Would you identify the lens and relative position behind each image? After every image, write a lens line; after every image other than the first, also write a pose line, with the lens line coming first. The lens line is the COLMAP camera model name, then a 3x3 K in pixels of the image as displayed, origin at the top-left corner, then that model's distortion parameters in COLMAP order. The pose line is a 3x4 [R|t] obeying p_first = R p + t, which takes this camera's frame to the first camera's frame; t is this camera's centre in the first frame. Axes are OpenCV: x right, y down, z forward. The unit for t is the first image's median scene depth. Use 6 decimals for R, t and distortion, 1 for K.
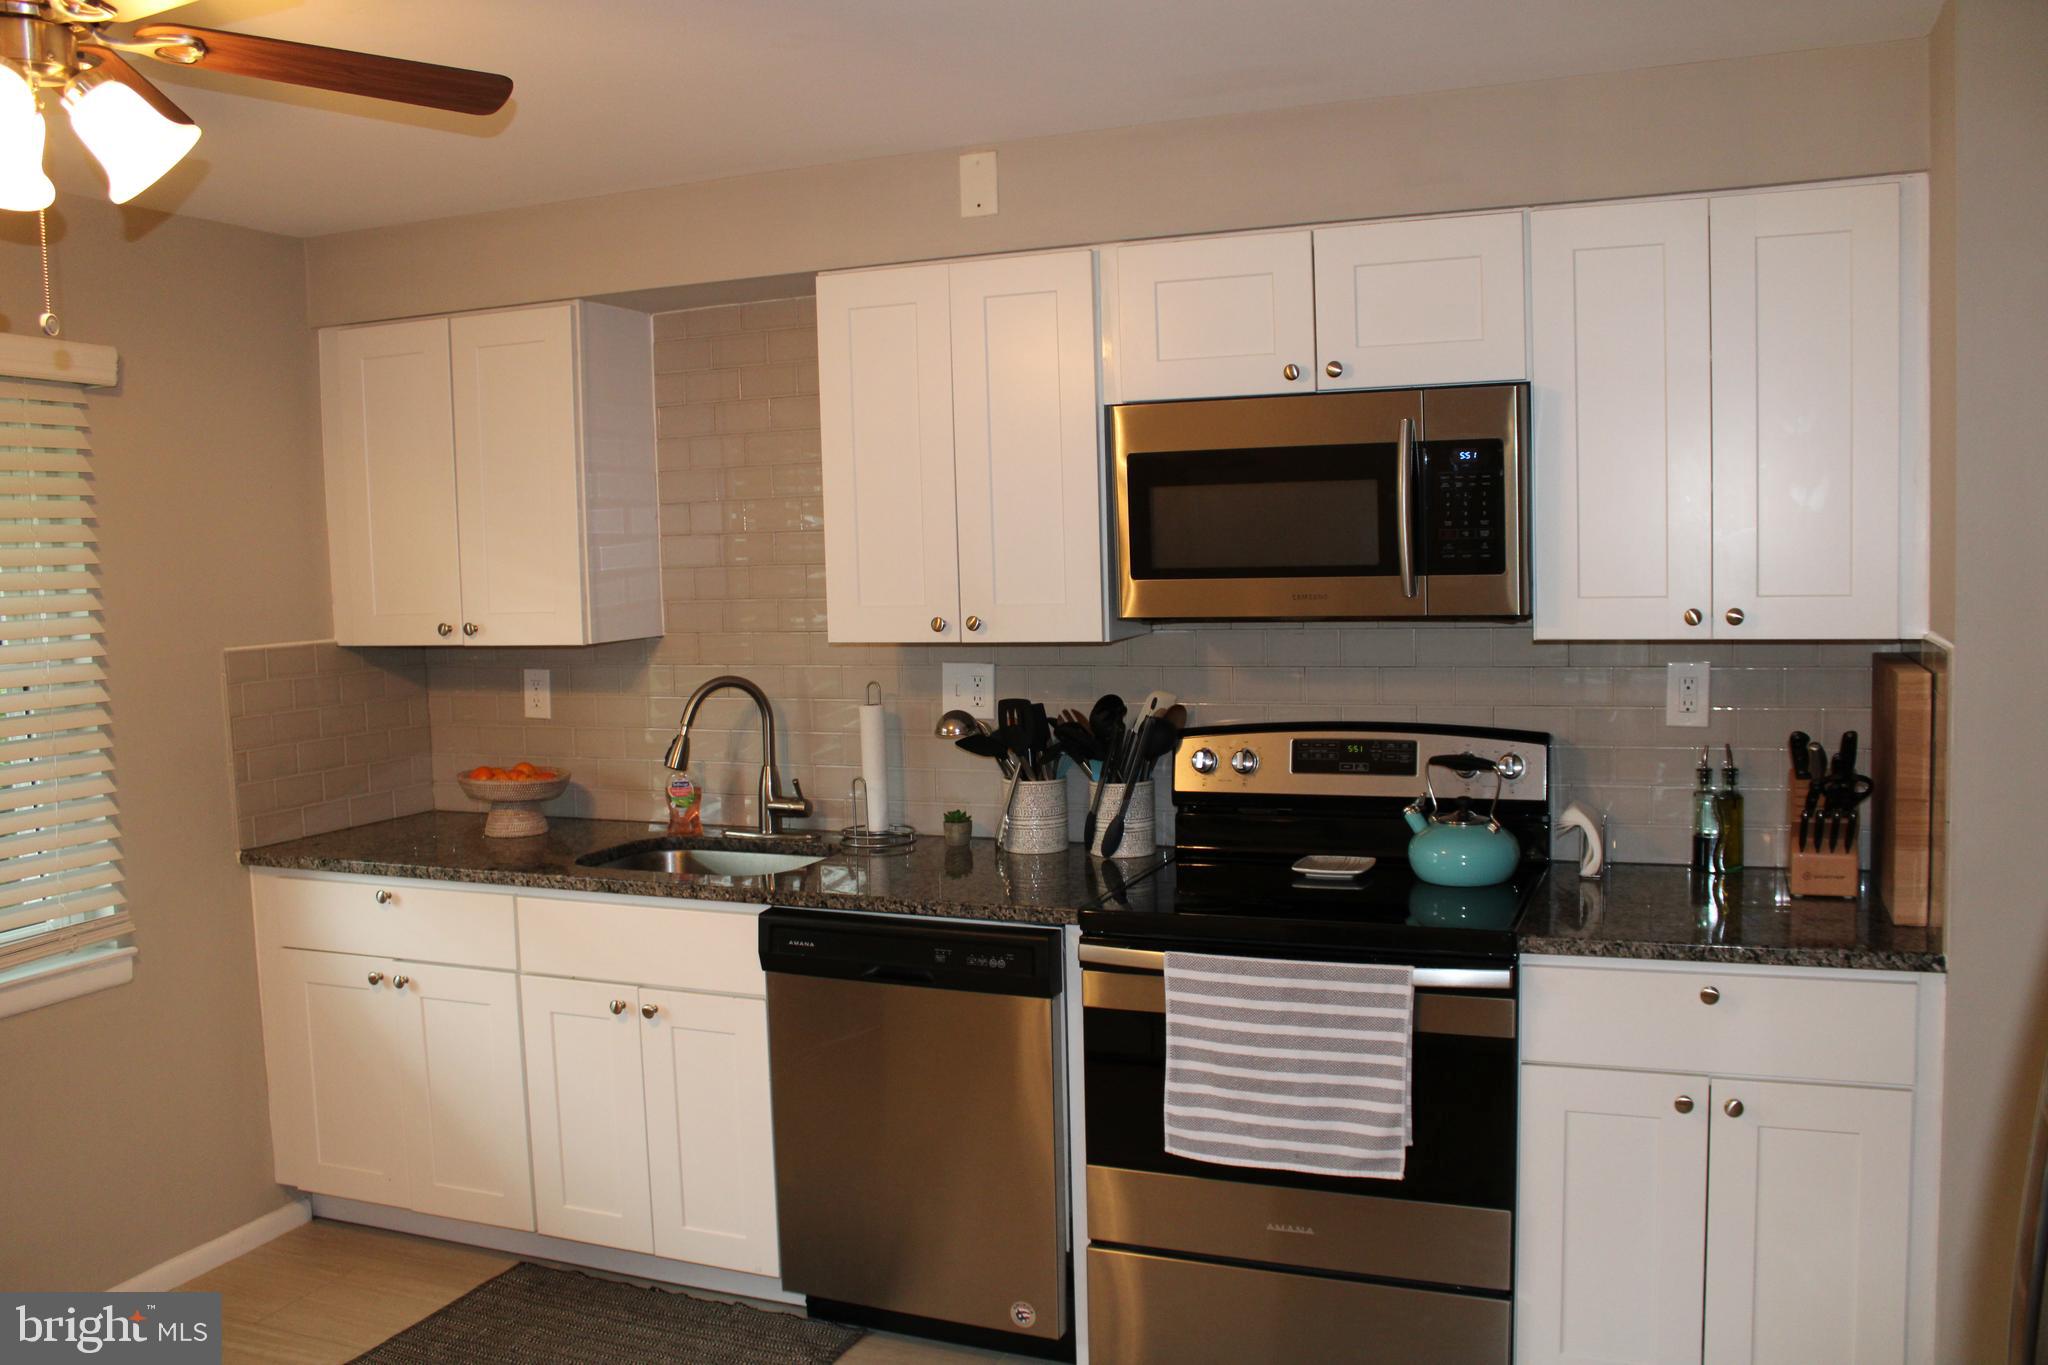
lens RADIAL K [[1721.6, 0, 1026.1], [0, 1721.6, 675.8], [0, 0, 1]] dist [-0.132474, 0.106179]
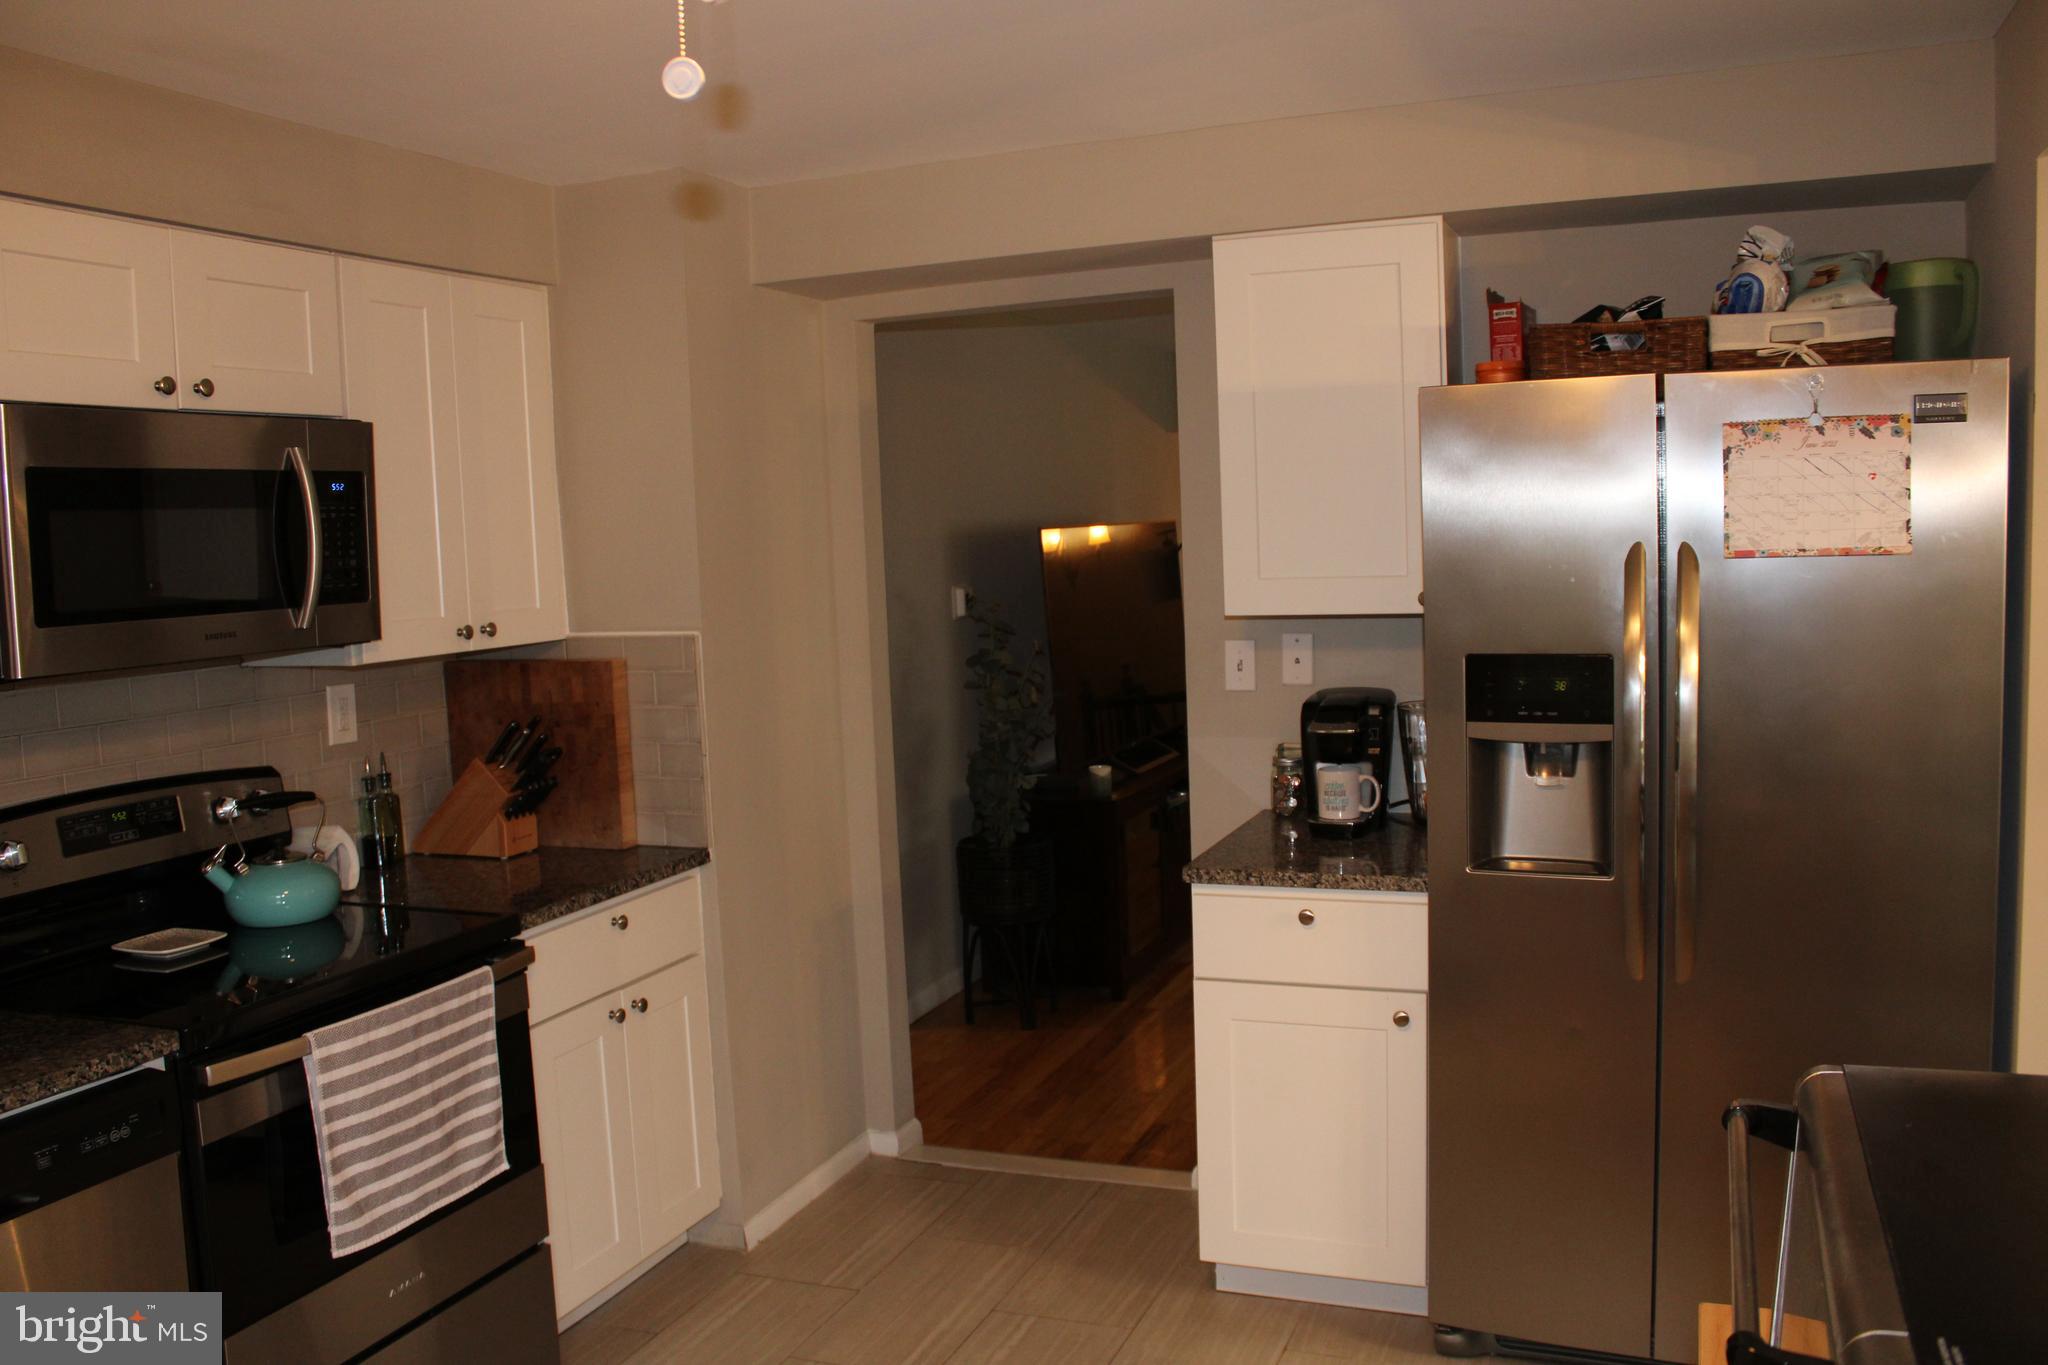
lens RADIAL K [[1721.6, 0, 1024.2], [0, 1721.6, 690.4], [0, 0, 1]] dist [-0.132474, 0.106179]
pose [[-0.019671, -0.061624, 0.997906, -0.773330], [0.114749, 0.991364, 0.063482, -0.025813], [-0.993200, 0.115757, -0.012430, 0.626216]]
